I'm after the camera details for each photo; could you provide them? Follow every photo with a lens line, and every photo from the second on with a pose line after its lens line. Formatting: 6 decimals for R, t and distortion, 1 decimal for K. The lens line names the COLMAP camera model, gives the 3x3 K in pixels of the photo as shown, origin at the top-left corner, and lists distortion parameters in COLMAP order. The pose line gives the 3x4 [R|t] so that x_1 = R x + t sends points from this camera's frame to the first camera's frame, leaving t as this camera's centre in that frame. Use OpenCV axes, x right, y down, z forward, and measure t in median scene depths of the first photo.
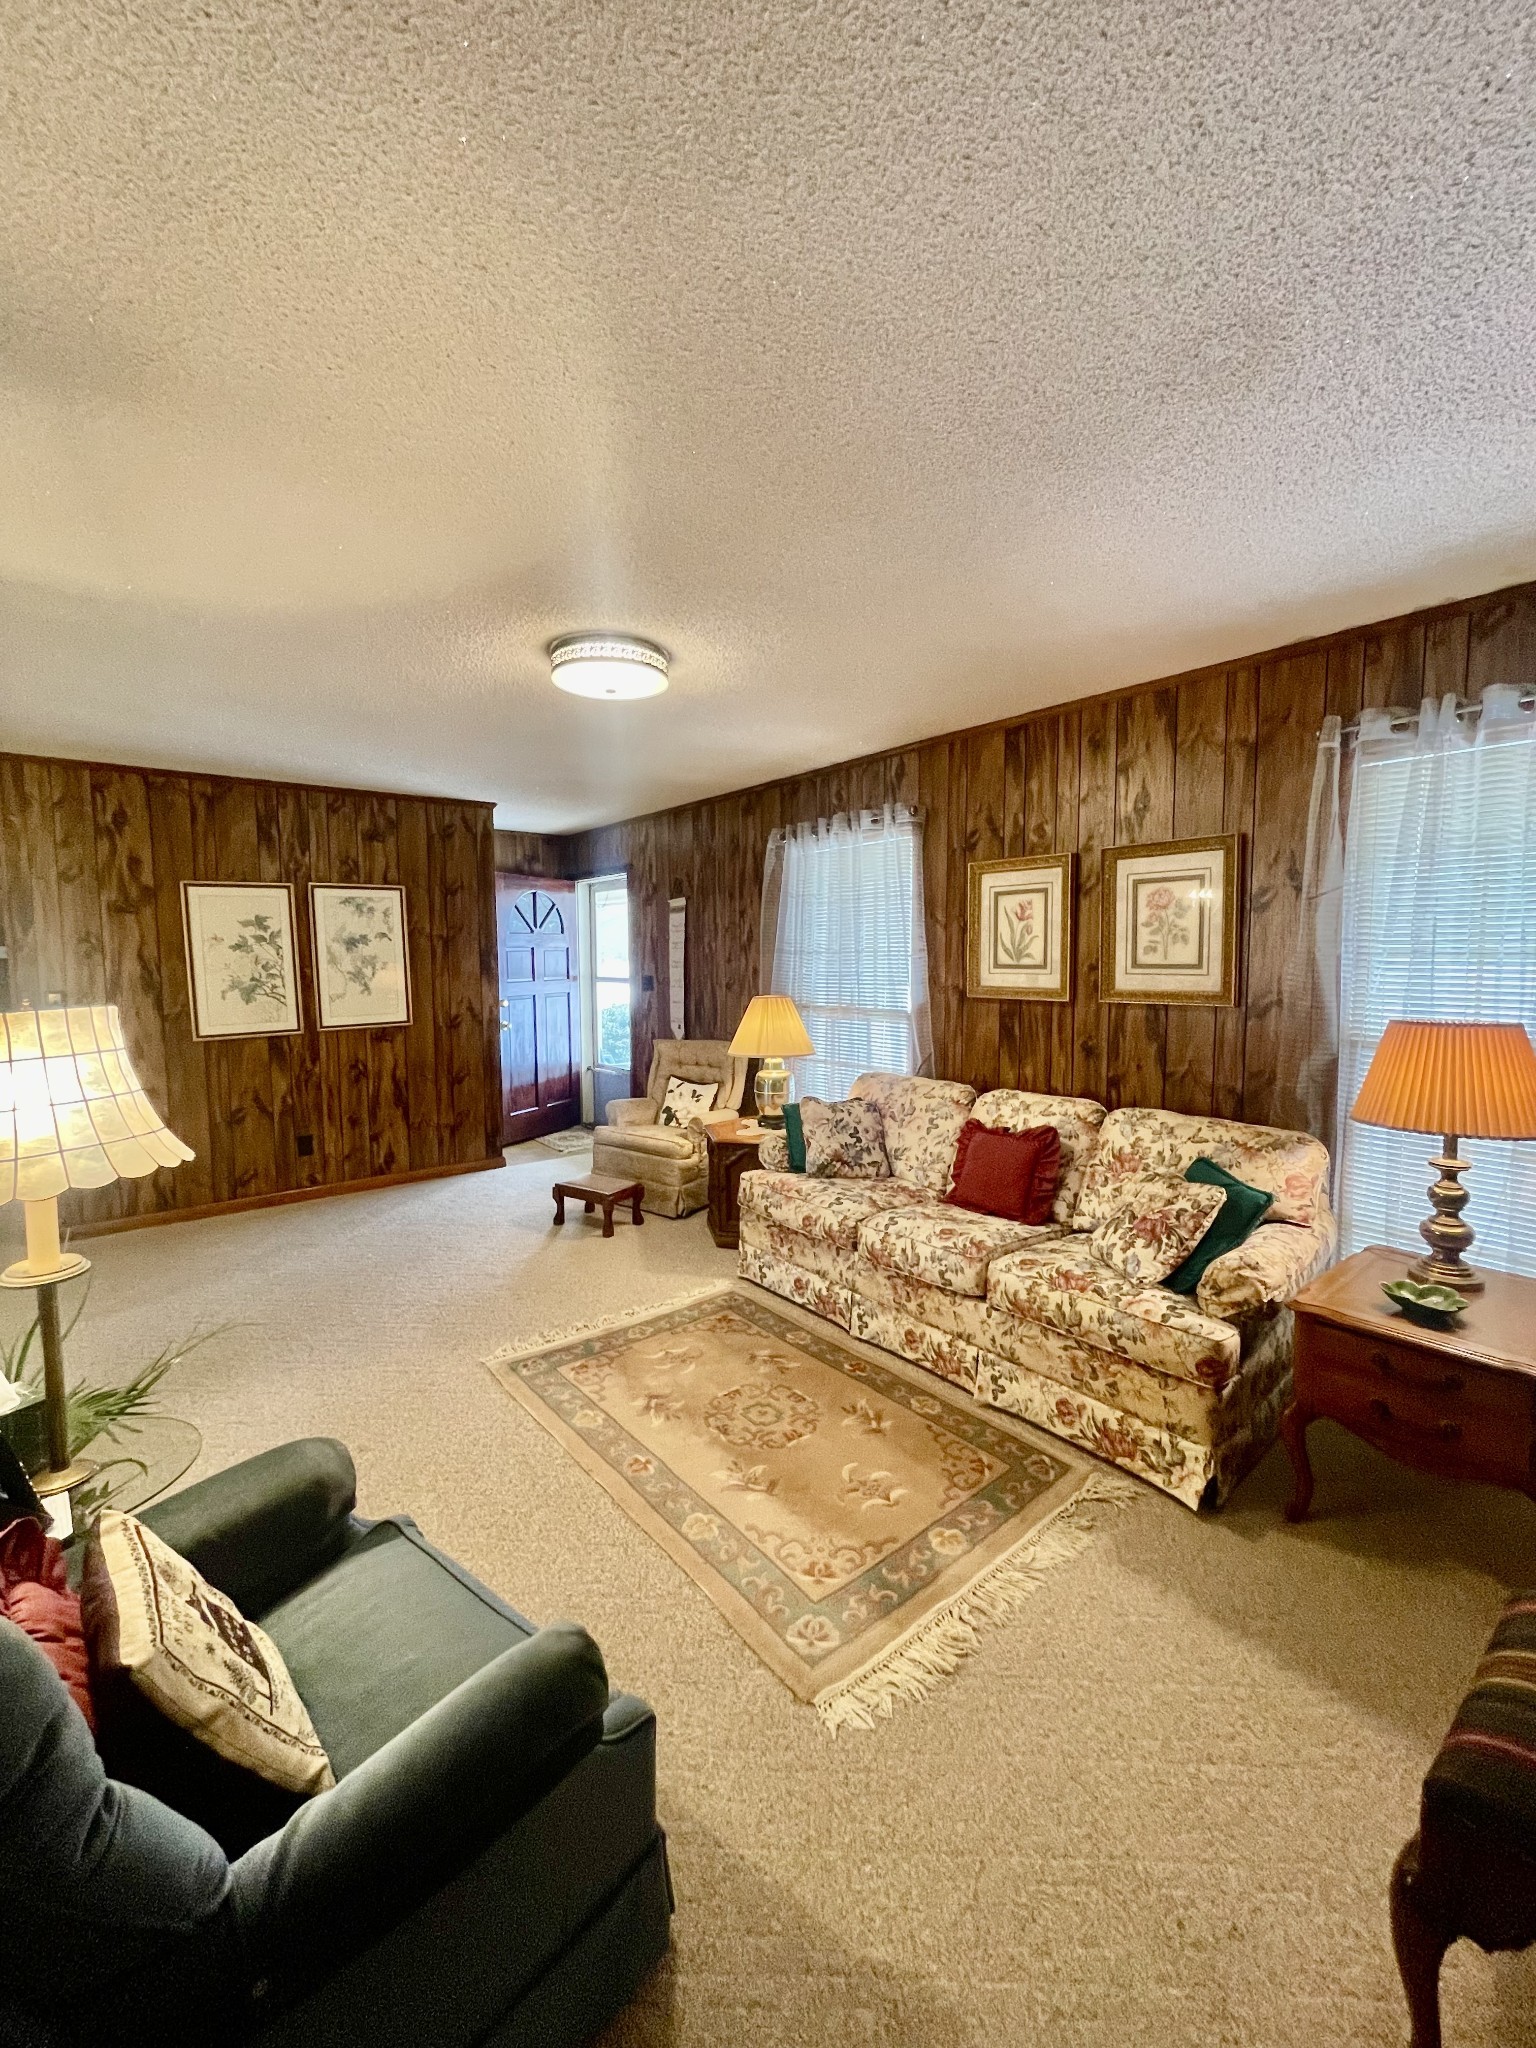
lens RADIAL K [[823.0, 0, 772.7], [0, 823.0, 1017.8], [0, 0, 1]] dist [-0.001399, 0.000269]
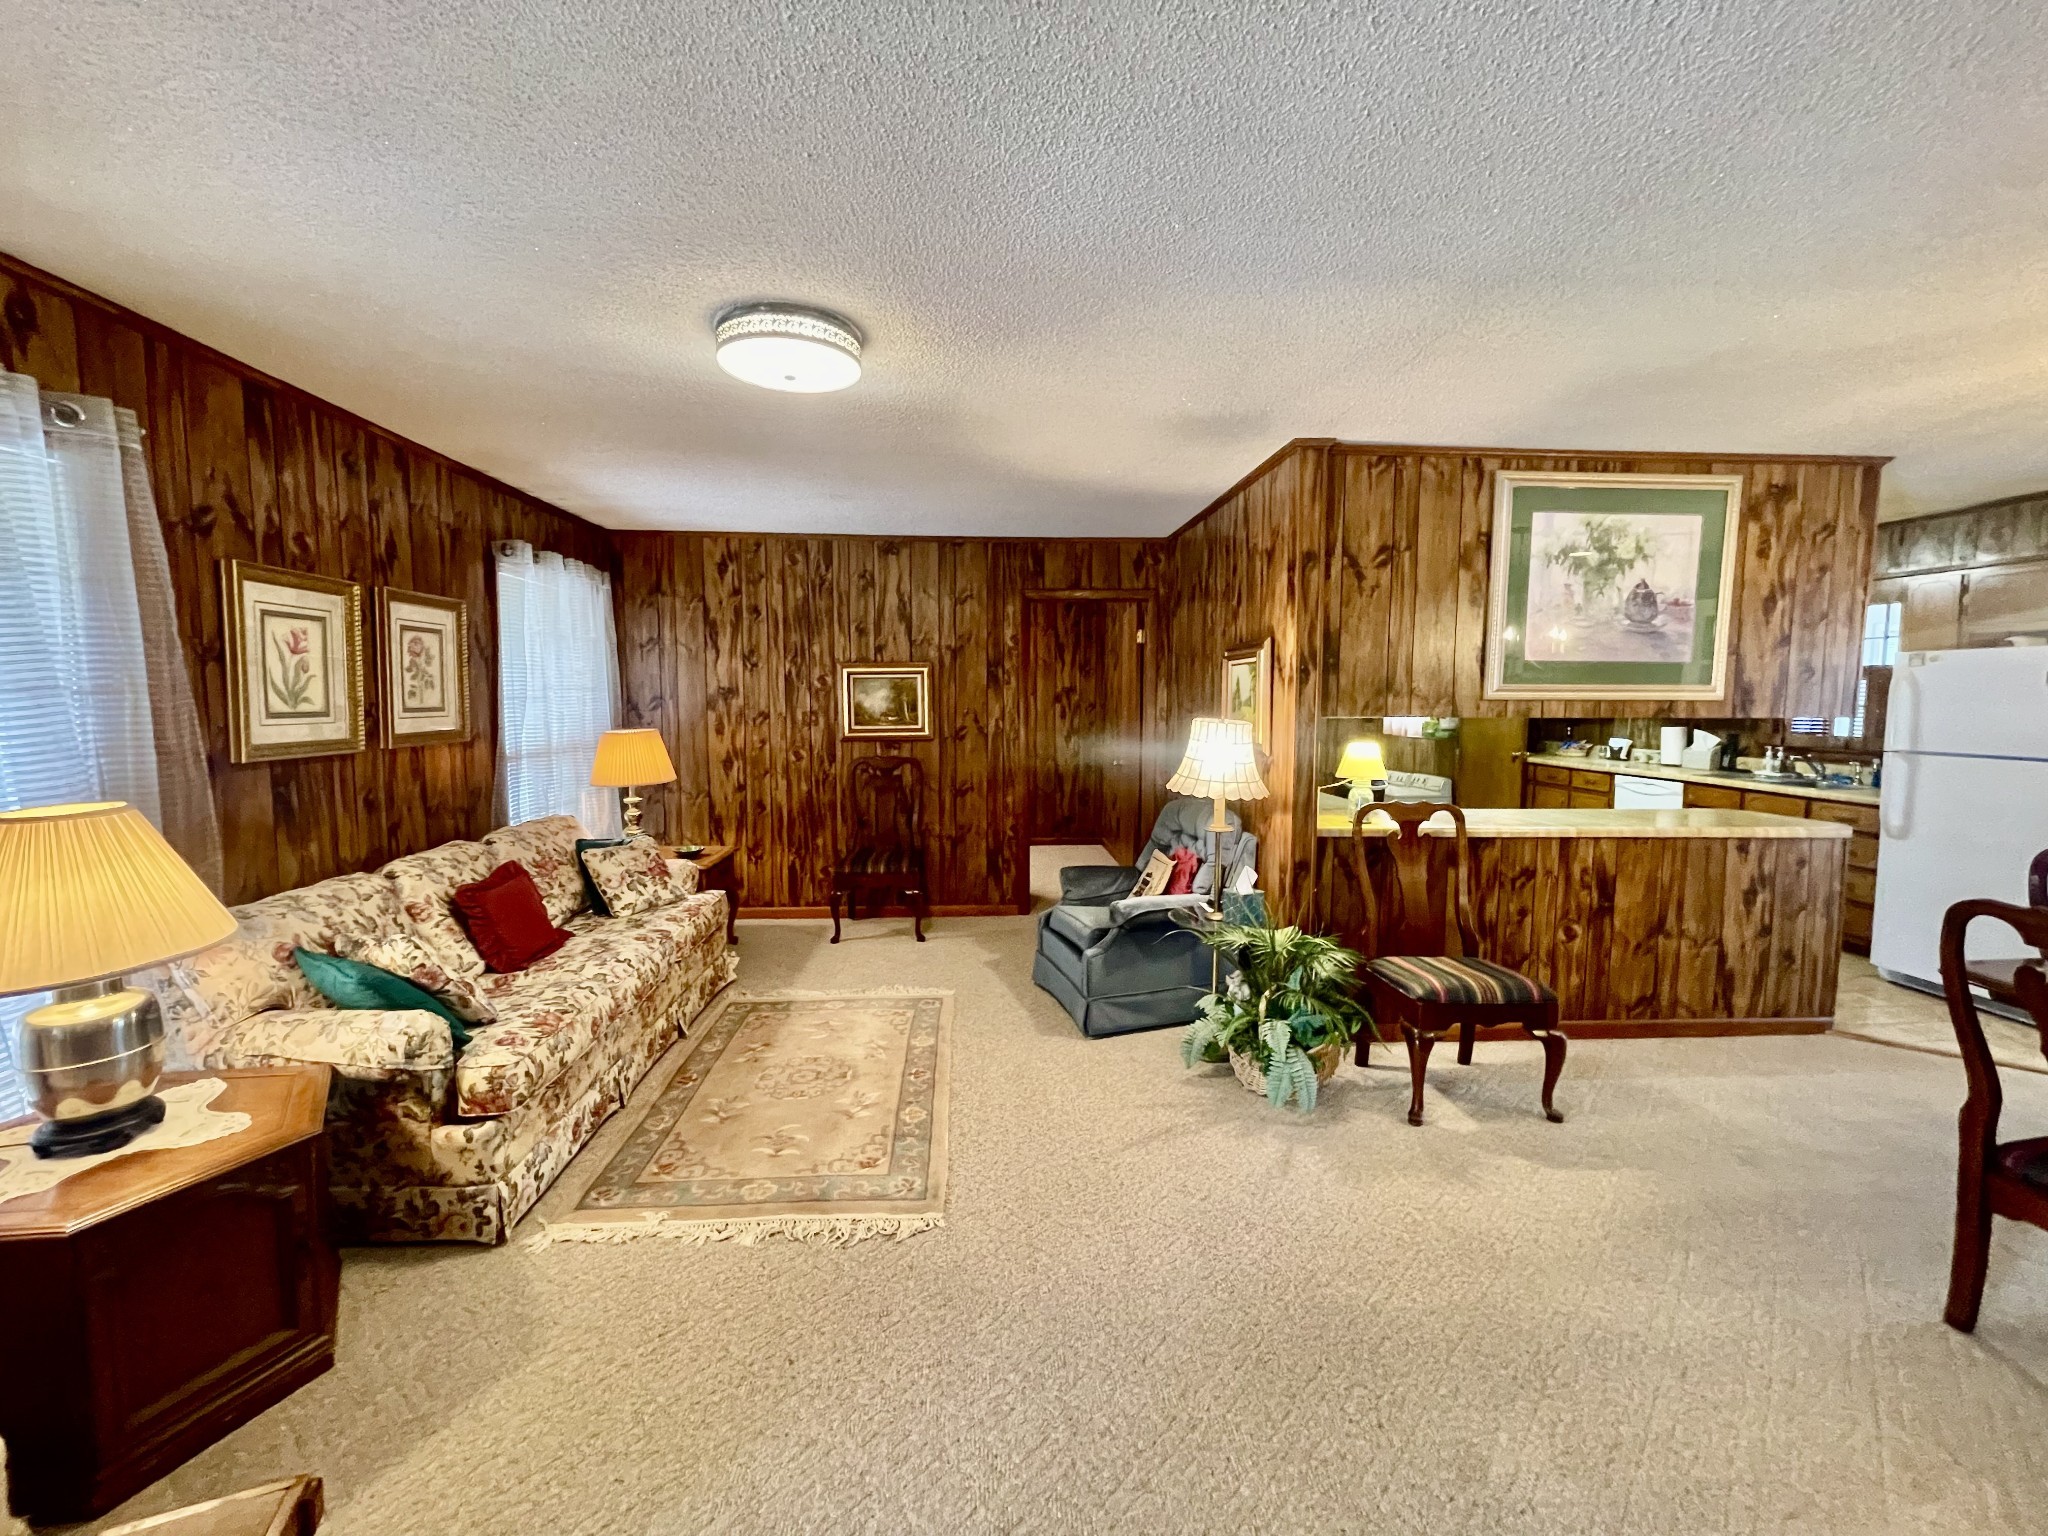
lens RADIAL K [[823.0, 0, 1020.7], [0, 823.0, 764.5], [0, 0, 1]] dist [-0.001399, 0.000269]
pose [[-0.814360, -0.046532, 0.578491, -0.701070], [0.044218, 0.988908, 0.141792, -0.097553], [-0.578673, 0.141050, -0.803270, 1.265823]]
